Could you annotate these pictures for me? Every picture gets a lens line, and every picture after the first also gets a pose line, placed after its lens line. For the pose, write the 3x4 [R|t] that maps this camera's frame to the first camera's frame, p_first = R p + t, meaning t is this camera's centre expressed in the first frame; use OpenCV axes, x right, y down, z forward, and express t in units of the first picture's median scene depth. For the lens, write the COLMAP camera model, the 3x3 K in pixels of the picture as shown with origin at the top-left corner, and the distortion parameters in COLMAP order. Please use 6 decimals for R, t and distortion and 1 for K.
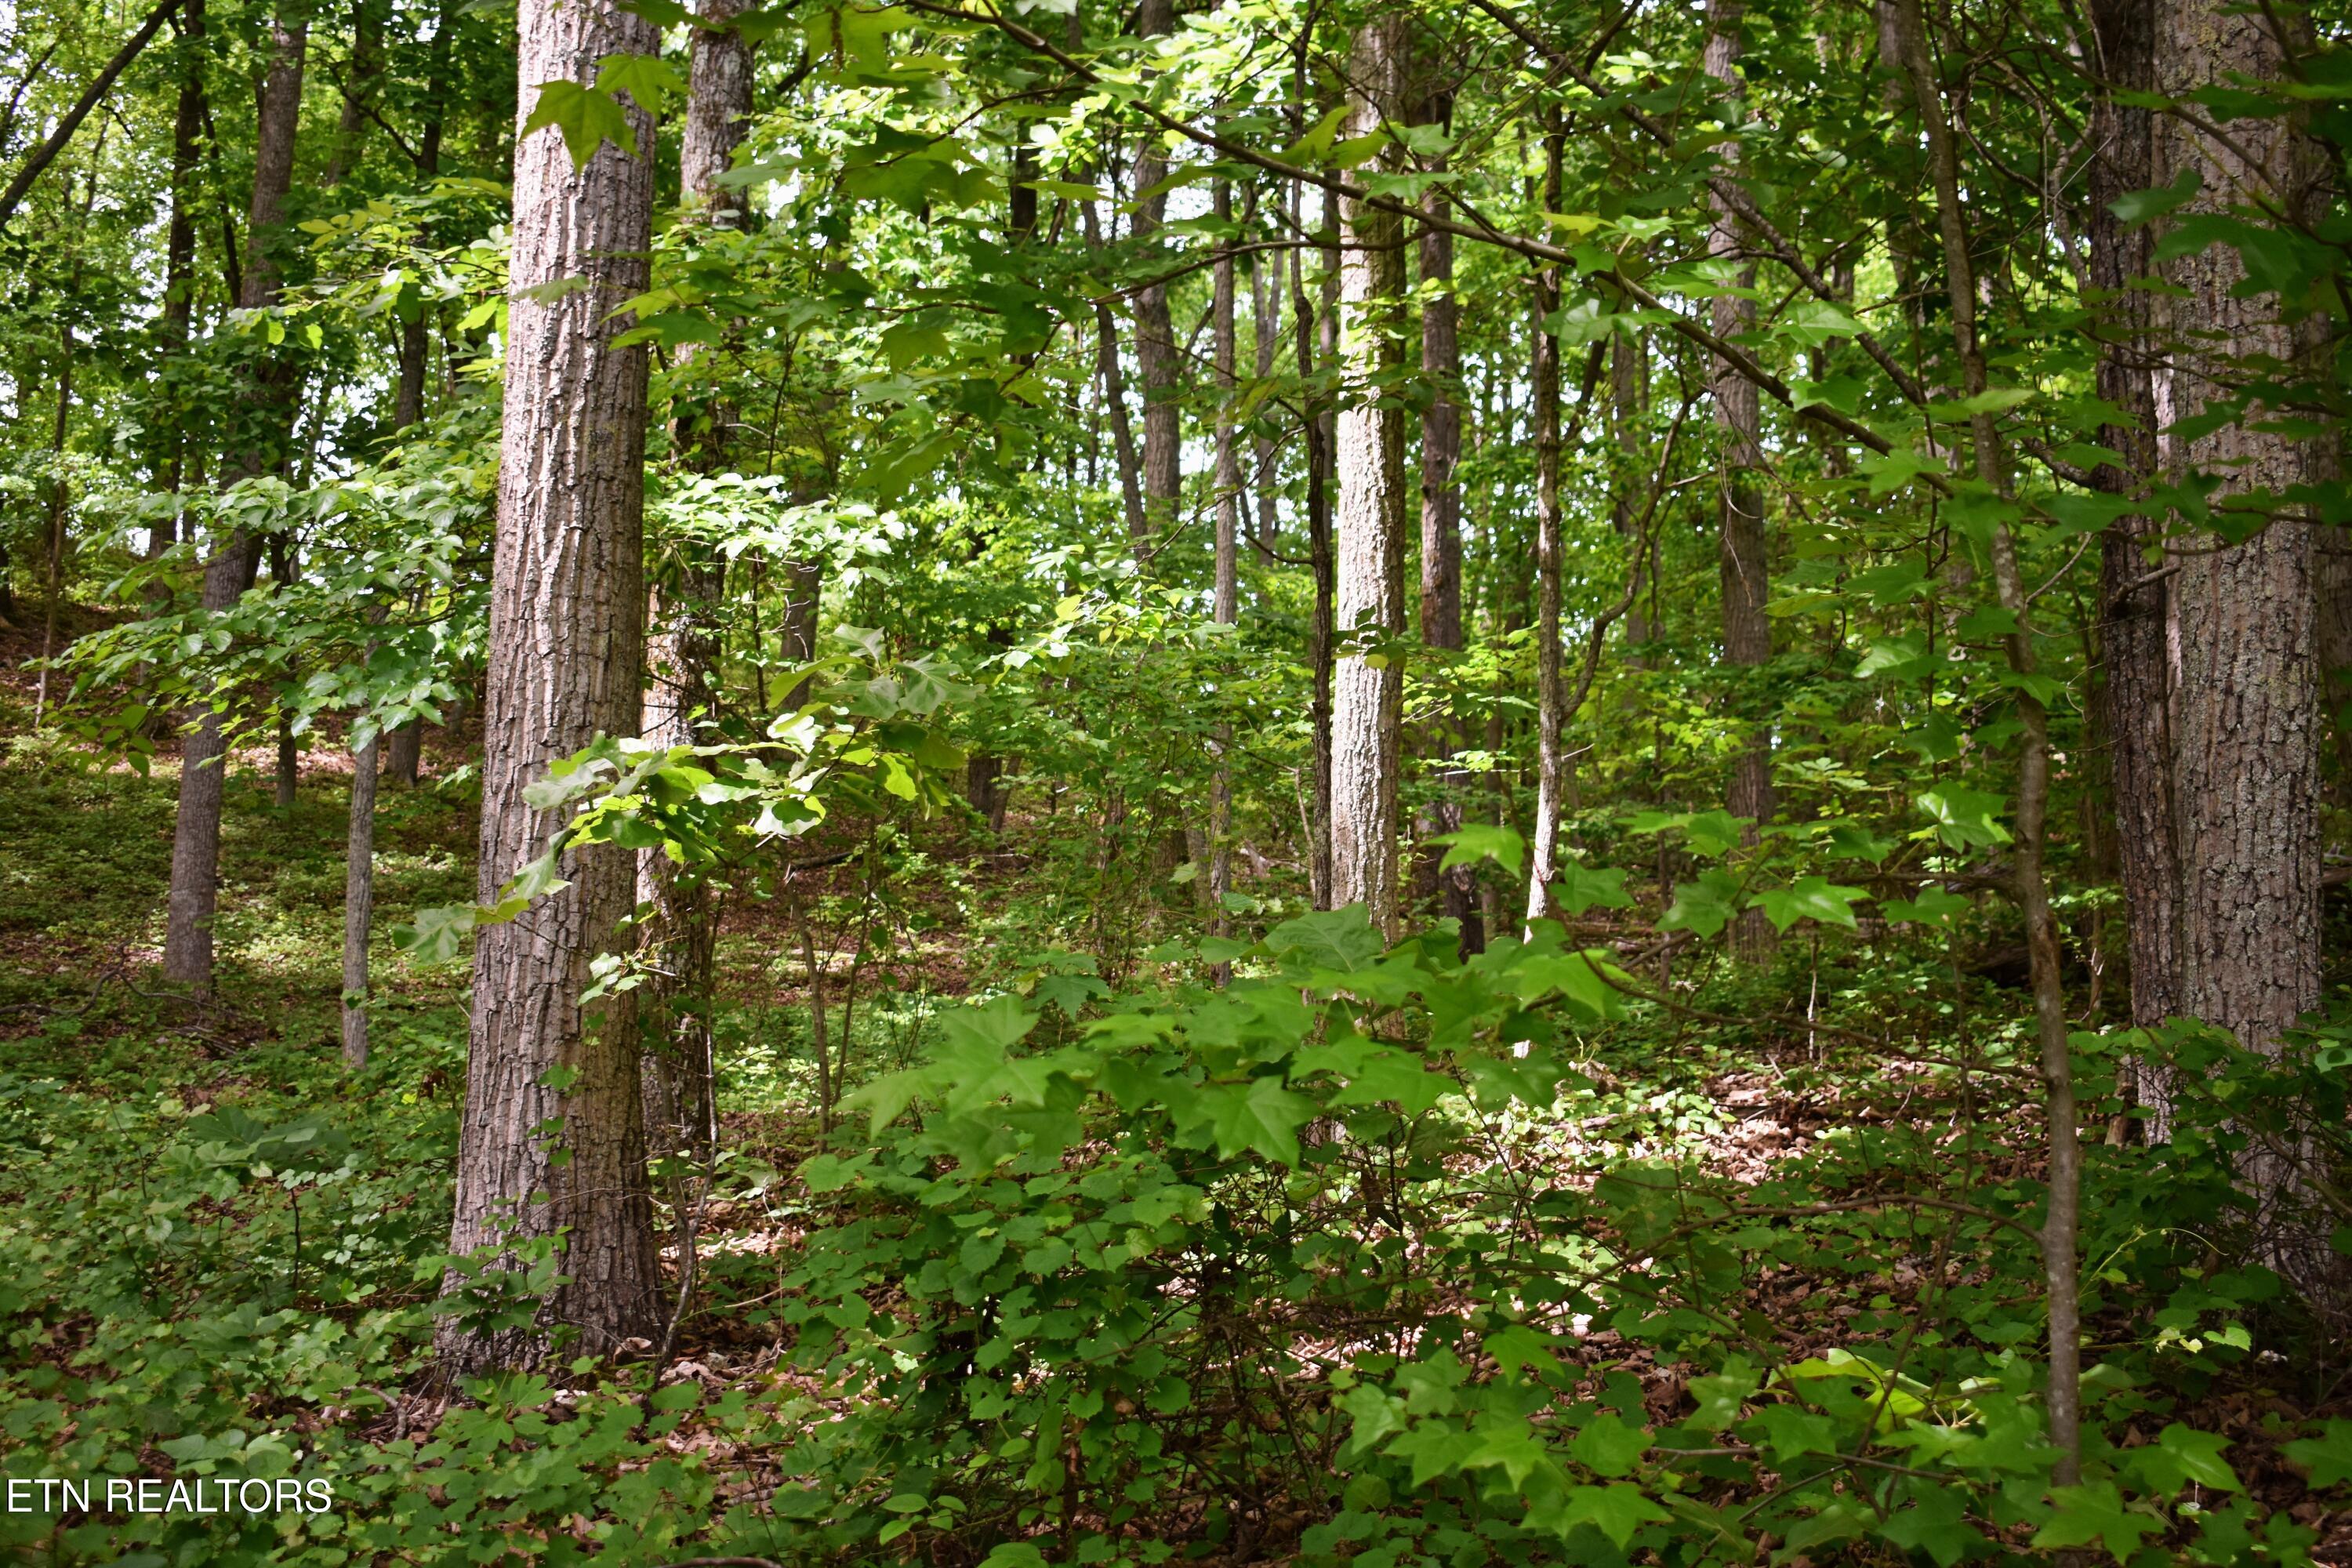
lens RADIAL K [[2890.6, 0, 1187.7], [0, 2890.6, 777.1], [0, 0, 1]] dist [-0.057400, 0.015885]
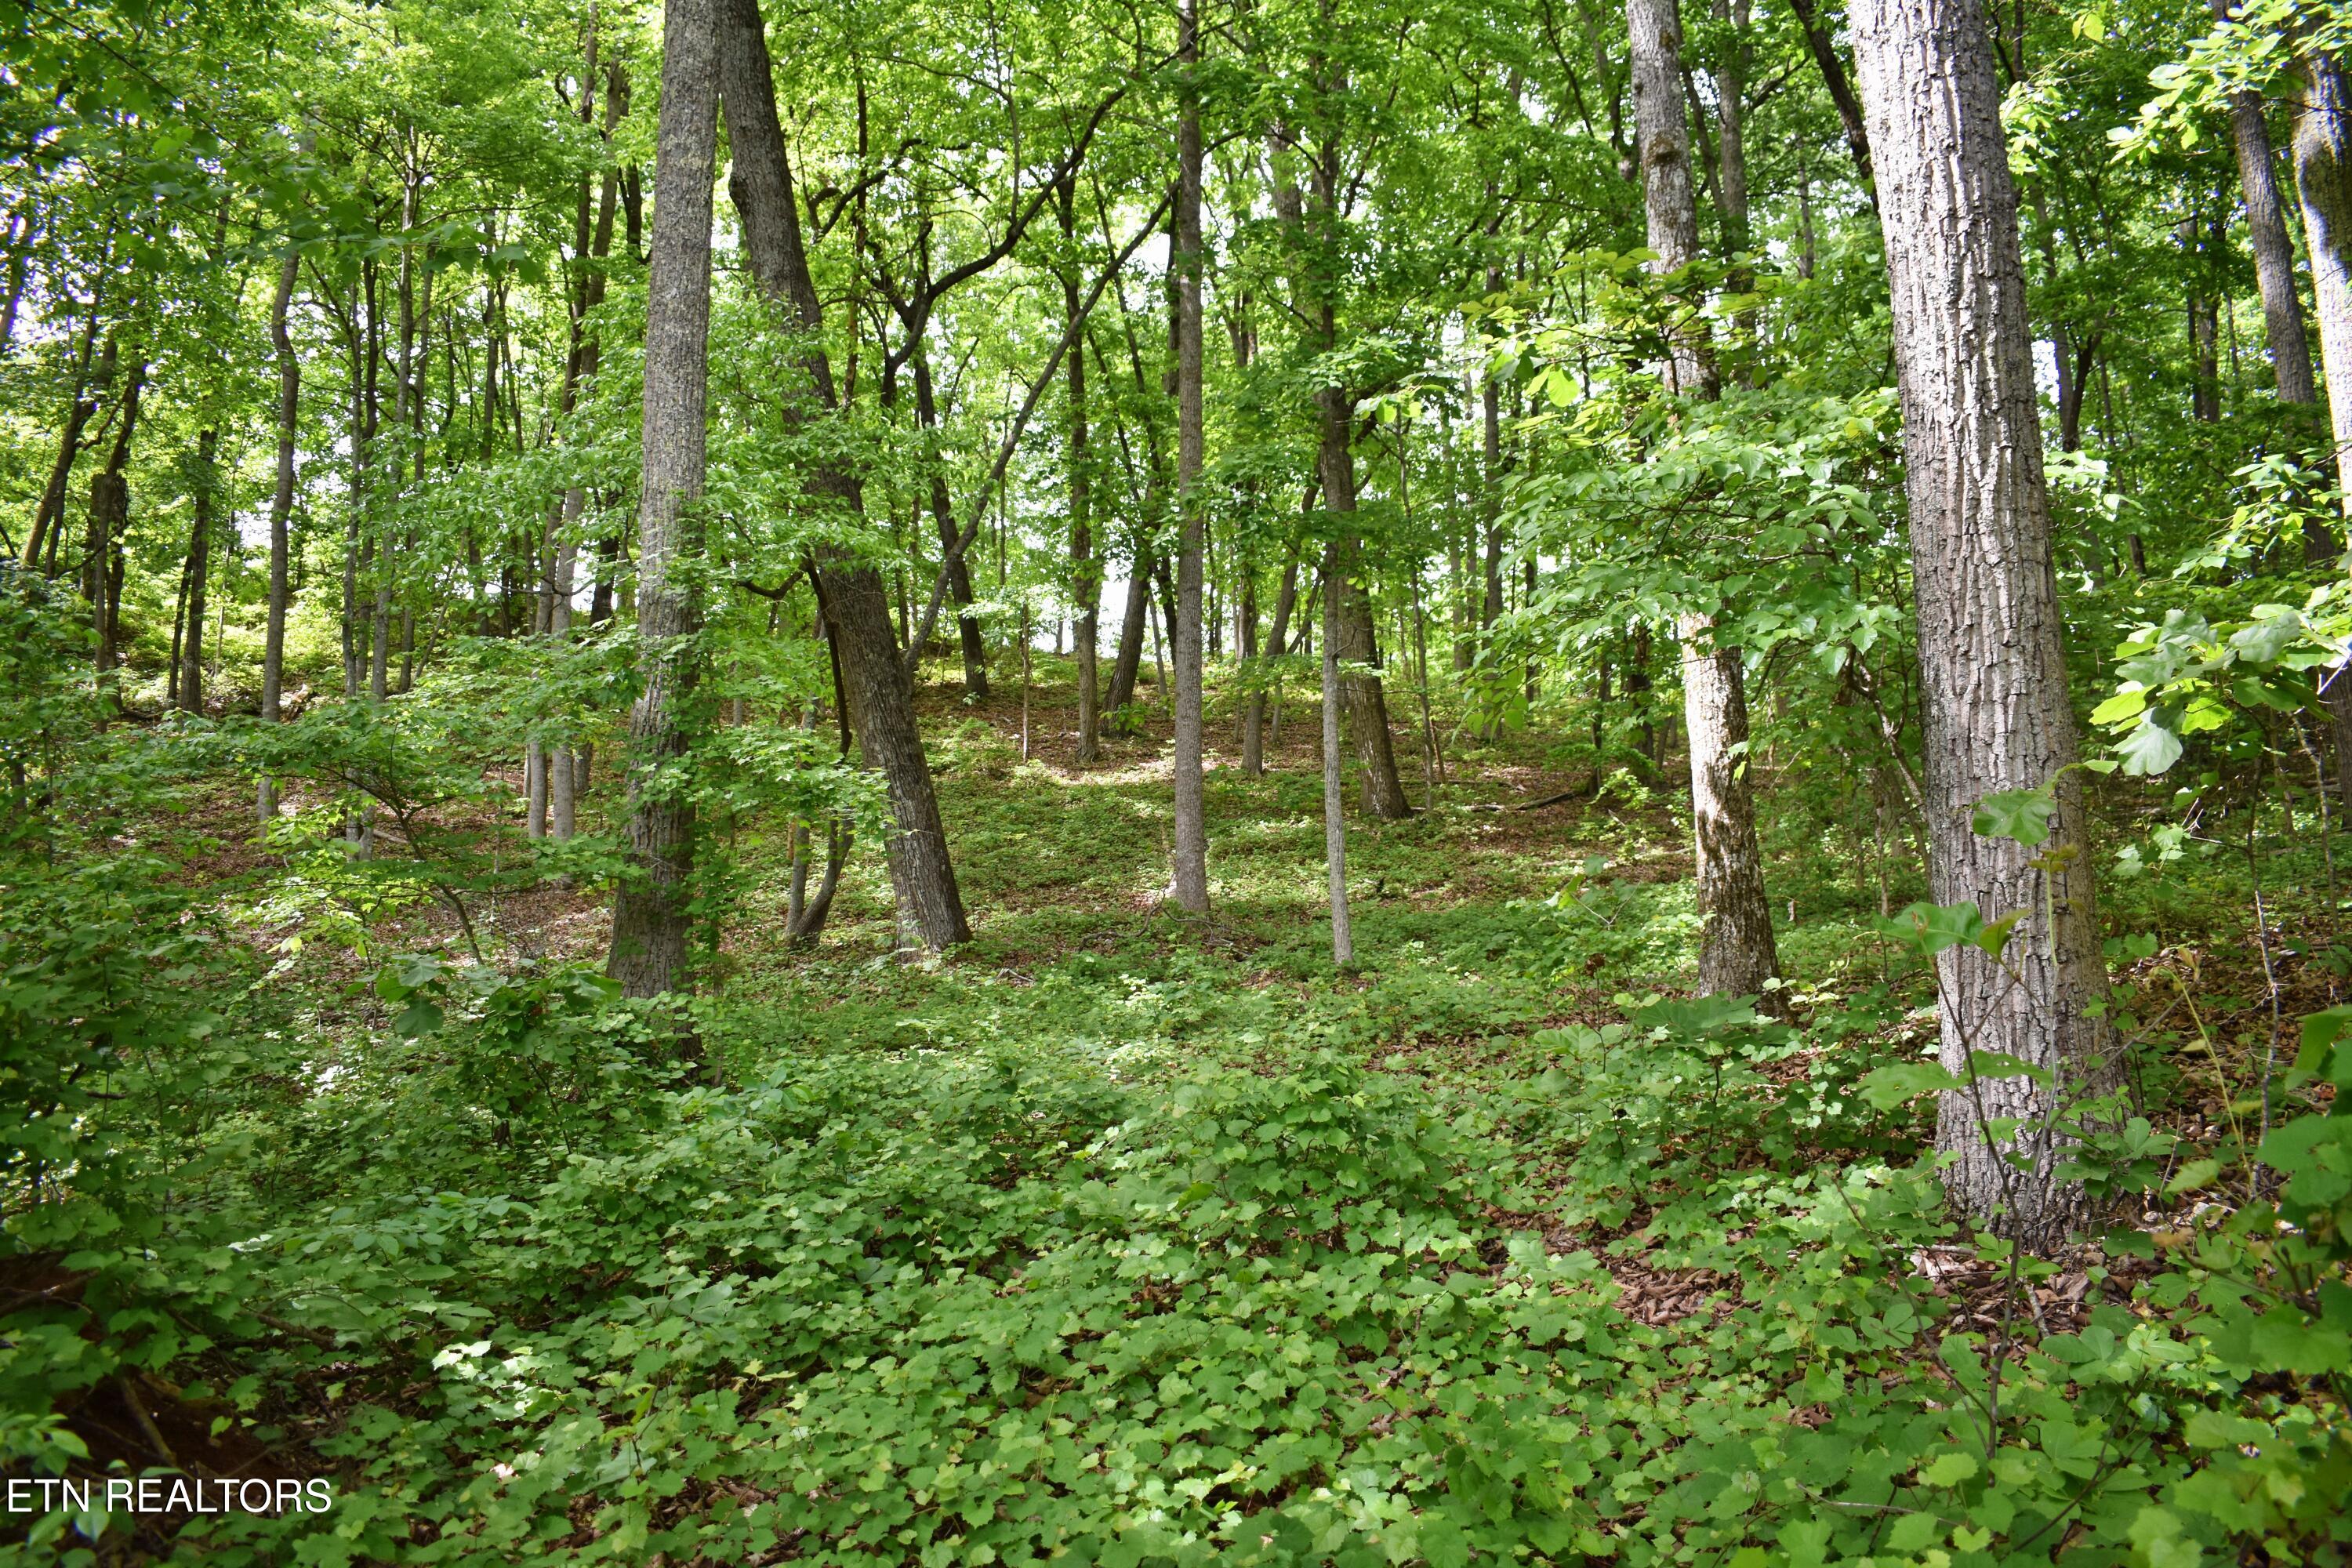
lens RADIAL K [[1832.8, 0, 1182.9], [0, 1832.8, 787.3], [0, 0, 1]] dist [-0.093998, -0.001419]
pose [[0.962058, -0.084291, -0.259499, -0.345699], [0.088107, 0.996106, 0.003089, 0.012447], [0.258228, -0.025836, 0.965738, 0.258876]]
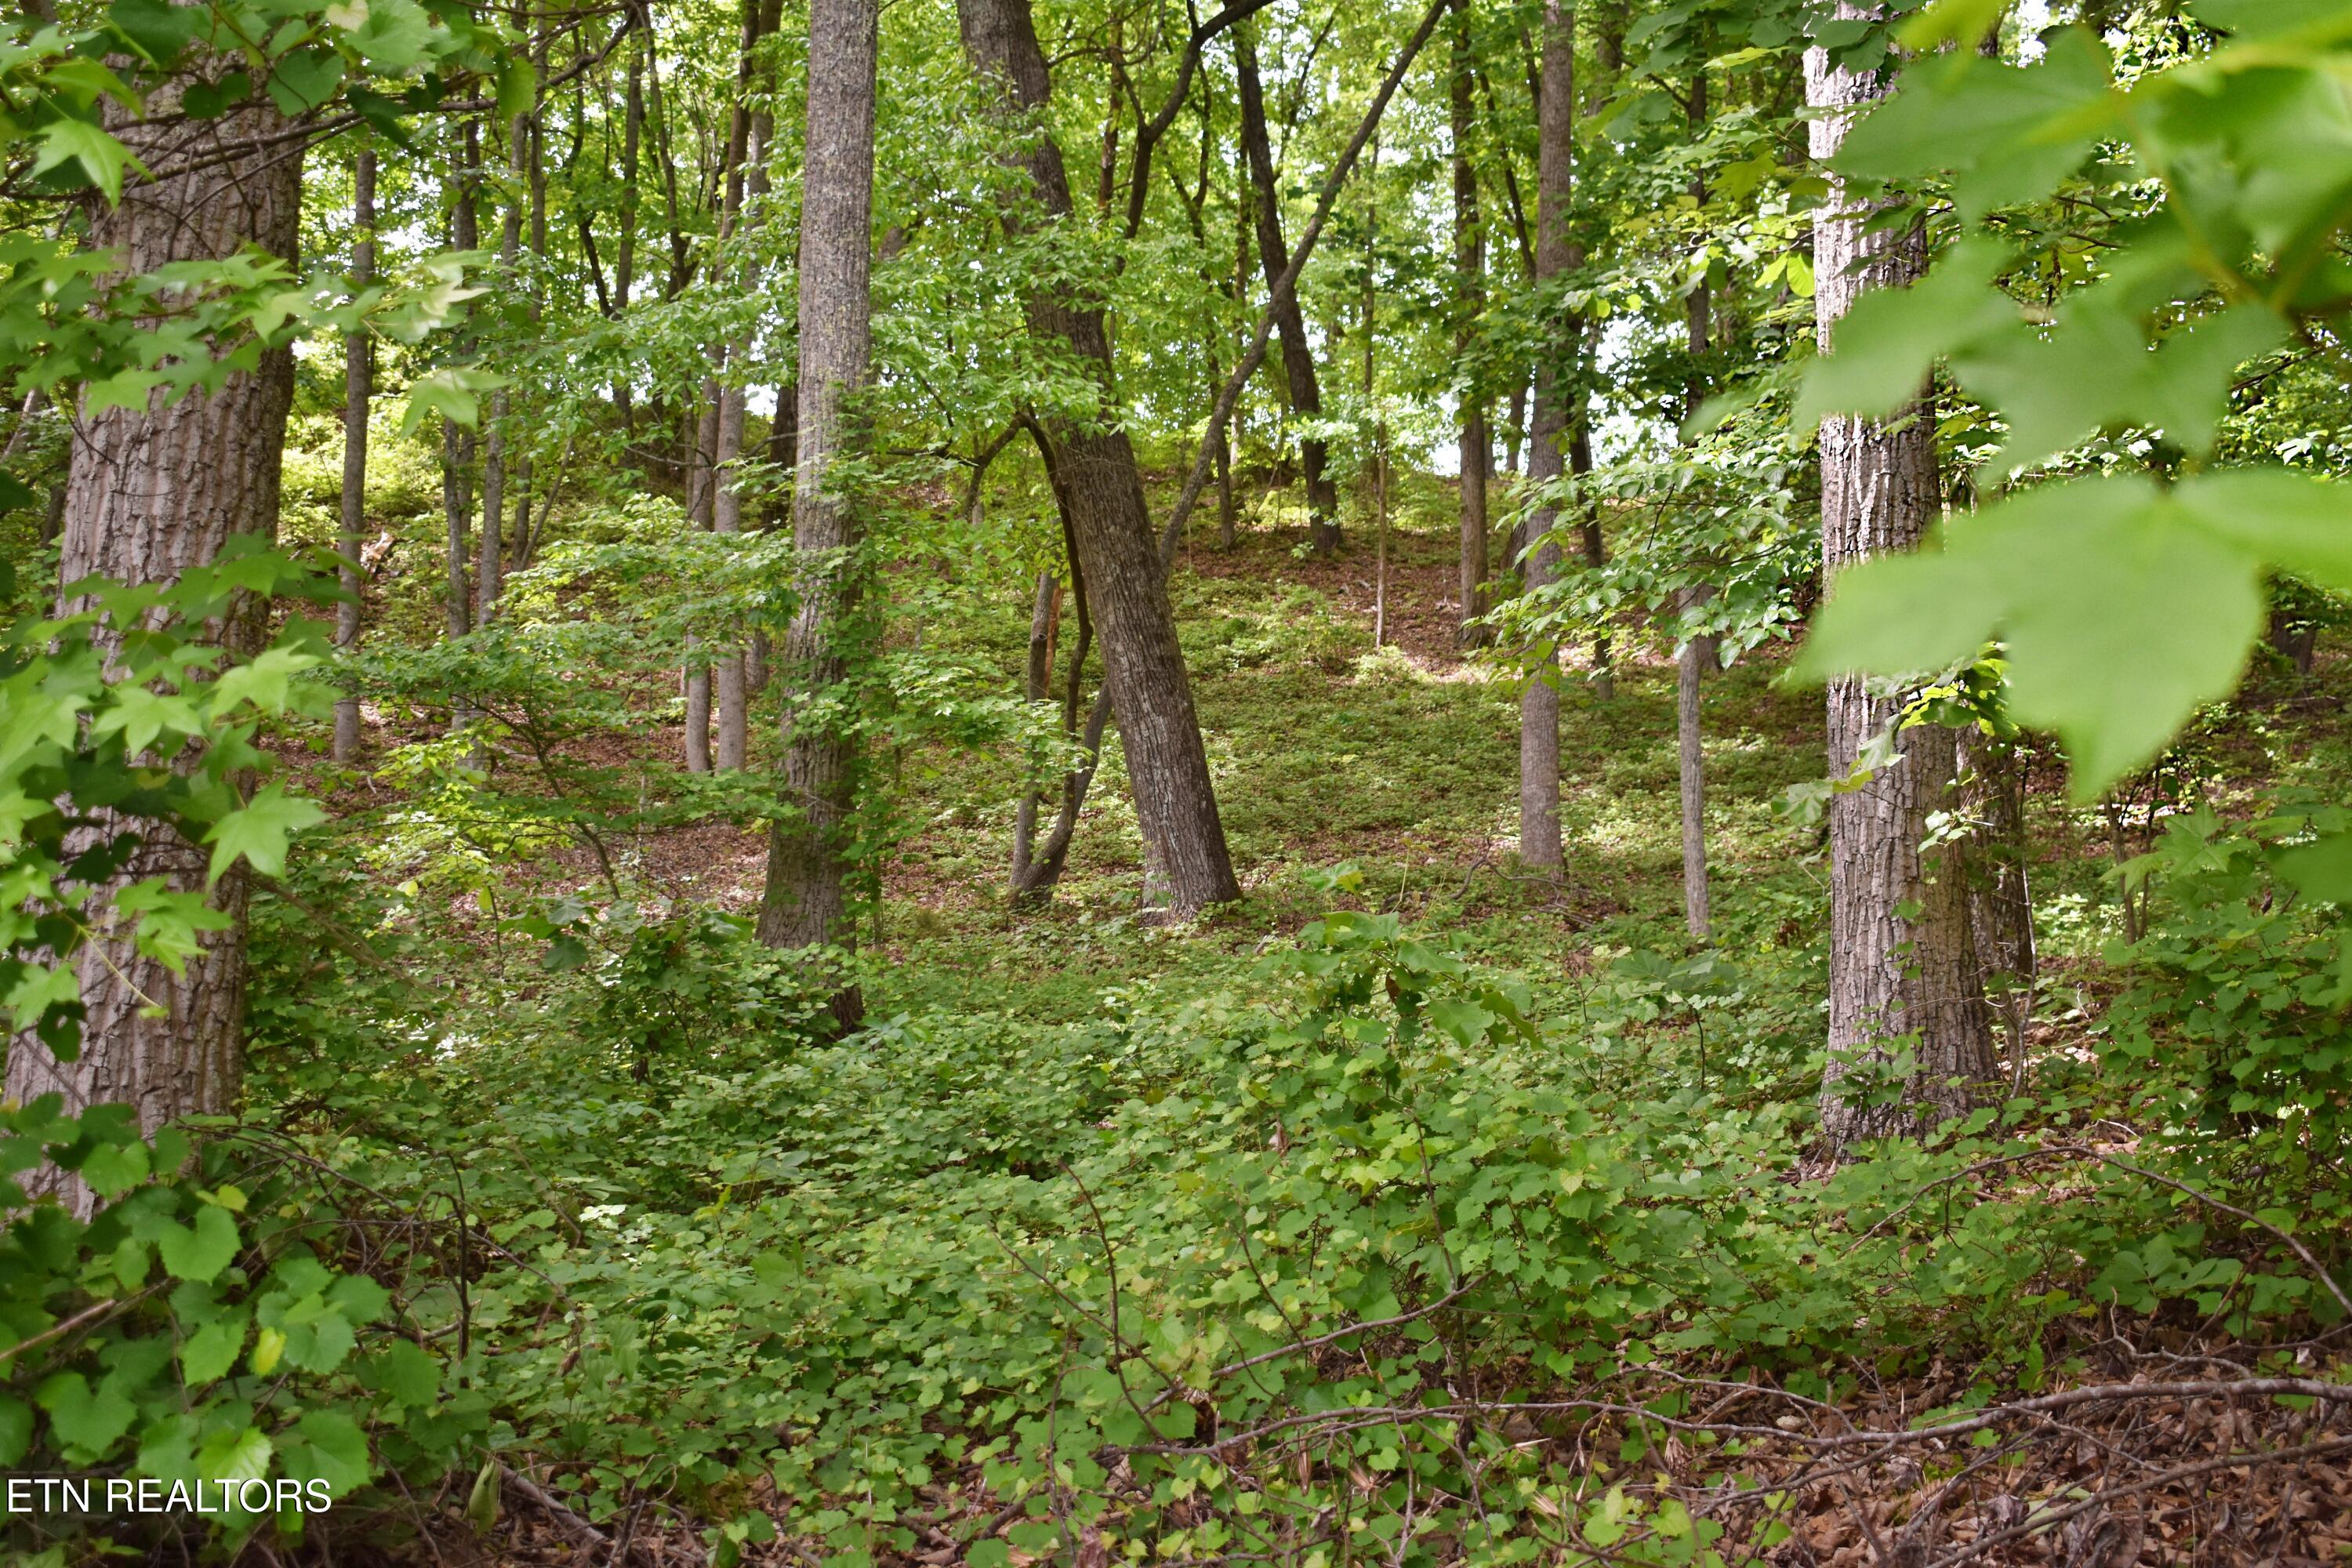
lens RADIAL K [[2890.6, 0, 1187.7], [0, 2890.6, 777.1], [0, 0, 1]] dist [-0.057400, 0.015885]
pose [[0.901499, -0.062167, -0.428294, 0.040944], [0.080963, 0.996383, 0.025790, -0.012009], [0.425141, -0.057925, 0.903272, -0.260995]]
